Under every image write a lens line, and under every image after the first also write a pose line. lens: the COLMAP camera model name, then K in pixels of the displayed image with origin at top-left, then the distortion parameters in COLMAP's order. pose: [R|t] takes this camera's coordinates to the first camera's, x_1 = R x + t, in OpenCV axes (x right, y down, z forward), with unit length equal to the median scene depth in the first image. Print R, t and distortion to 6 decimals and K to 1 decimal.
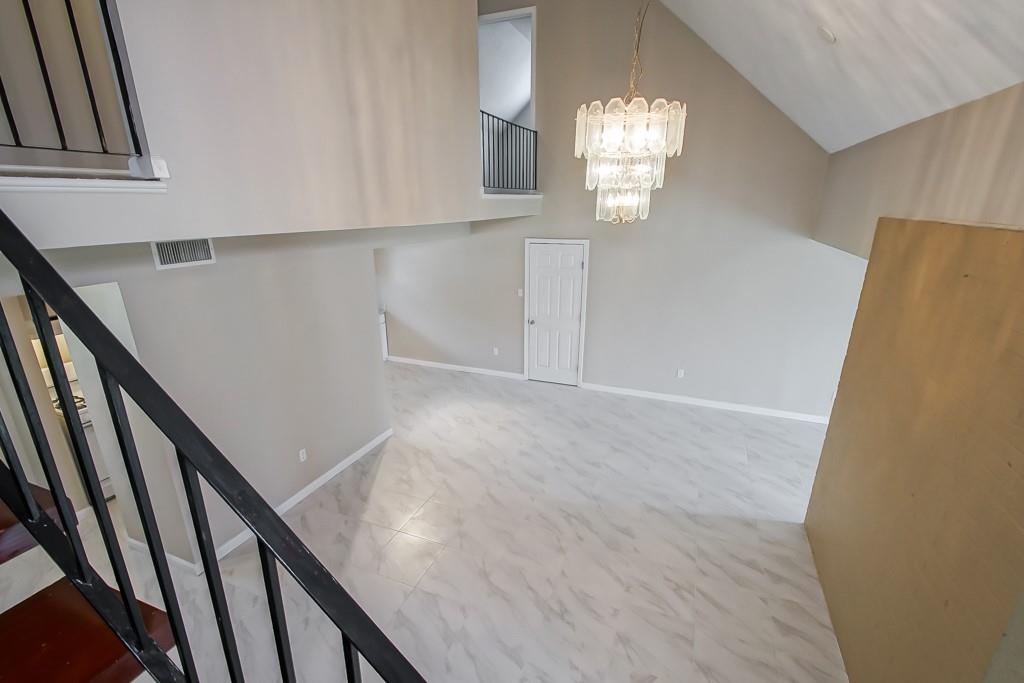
lens RADIAL K [[467.5, 0, 499.5], [0, 467.5, 359.6], [0, 0, 1]] dist [0.022052, -0.000094]
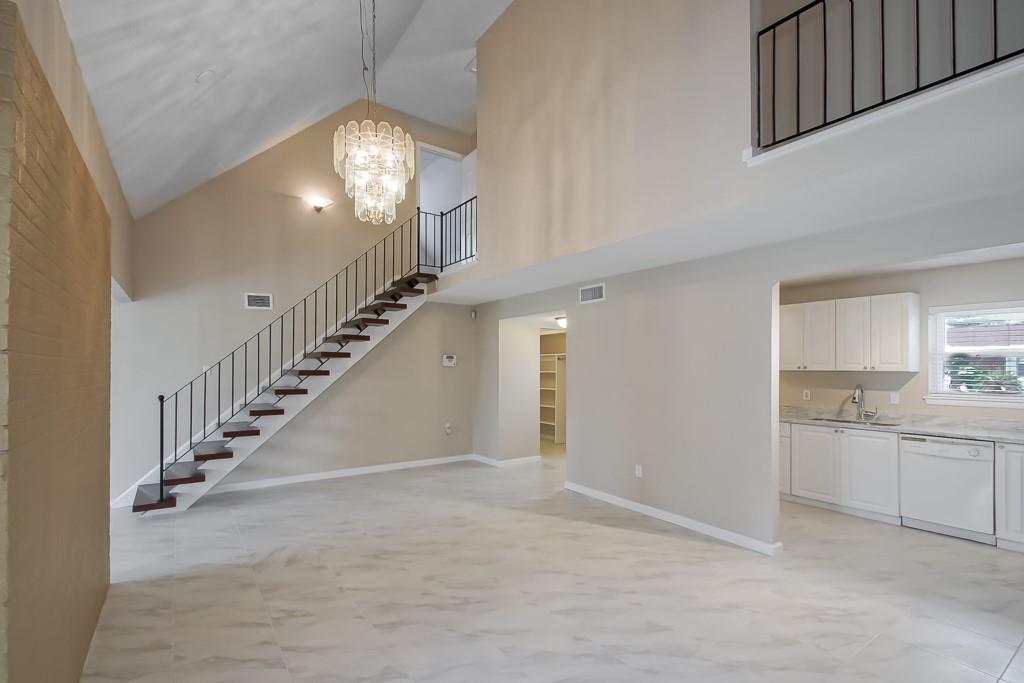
lens RADIAL K [[467.5, 0, 499.5], [0, 467.5, 359.6], [0, 0, 1]] dist [0.022052, -0.000094]
pose [[-0.543865, -0.006323, -0.839149, 0.699839], [-0.263241, 0.950784, 0.163446, -0.142211], [0.796815, 0.309791, -0.518763, 1.257250]]
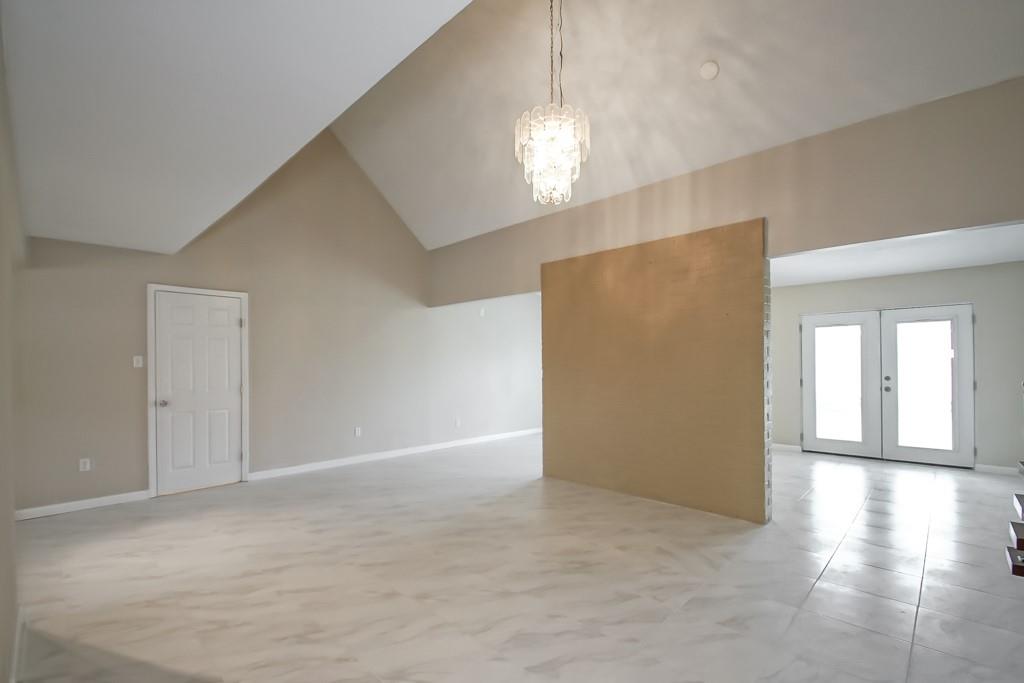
lens RADIAL K [[454.4, 0, 504.4], [0, 454.4, 366.3], [0, 0, 1]] dist [0.000127, -0.000082]
pose [[0.362492, 0.001972, 0.931985, -0.599577], [0.300303, 0.946416, -0.118804, 0.157389], [-0.882280, 0.322943, 0.342476, 0.514294]]
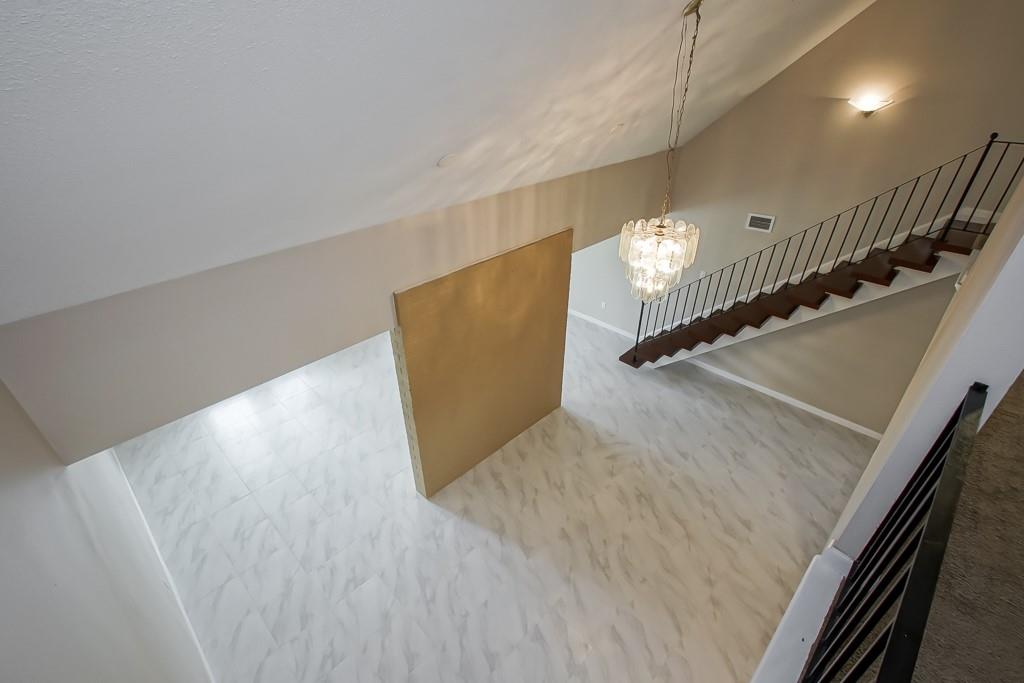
lens RADIAL K [[467.5, 0, 499.5], [0, 467.5, 359.6], [0, 0, 1]] dist [0.022052, -0.000094]
pose [[-0.924594, -0.197046, 0.326035, 0.109005], [0.135761, 0.629218, 0.765280, -0.814179], [-0.355943, 0.751836, -0.555021, 1.287283]]
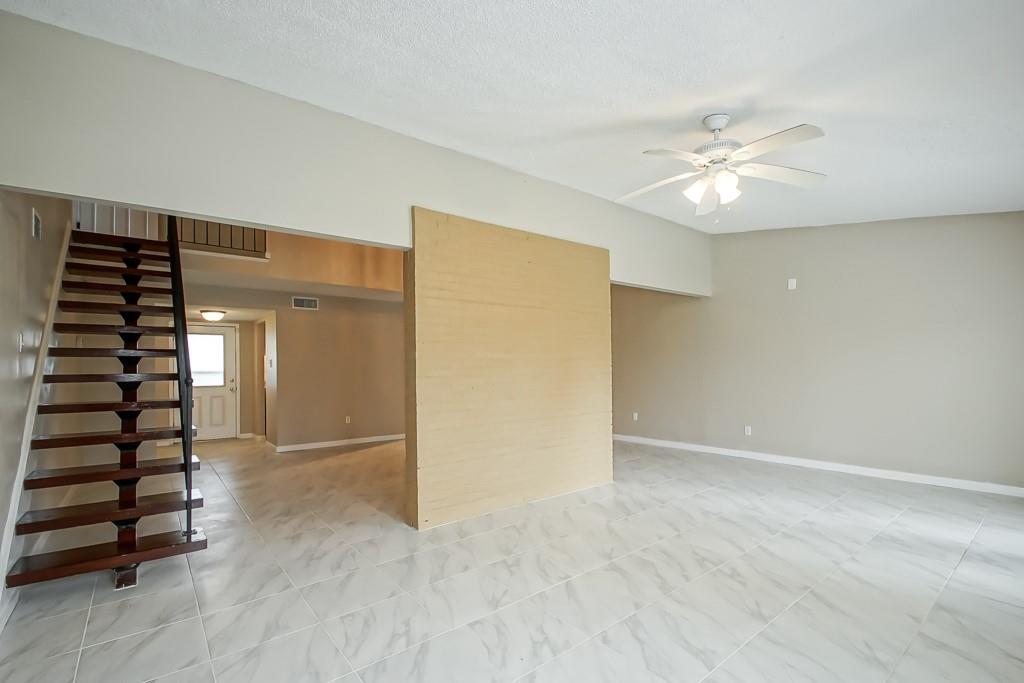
lens RADIAL K [[467.5, 0, 499.5], [0, 467.5, 359.6], [0, 0, 1]] dist [0.022052, -0.000094]
pose [[0.870694, -0.013280, -0.491647, 0.999882], [-0.148148, 0.946125, -0.287923, 0.427129], [0.468983, 0.323530, 0.821817, -0.290002]]
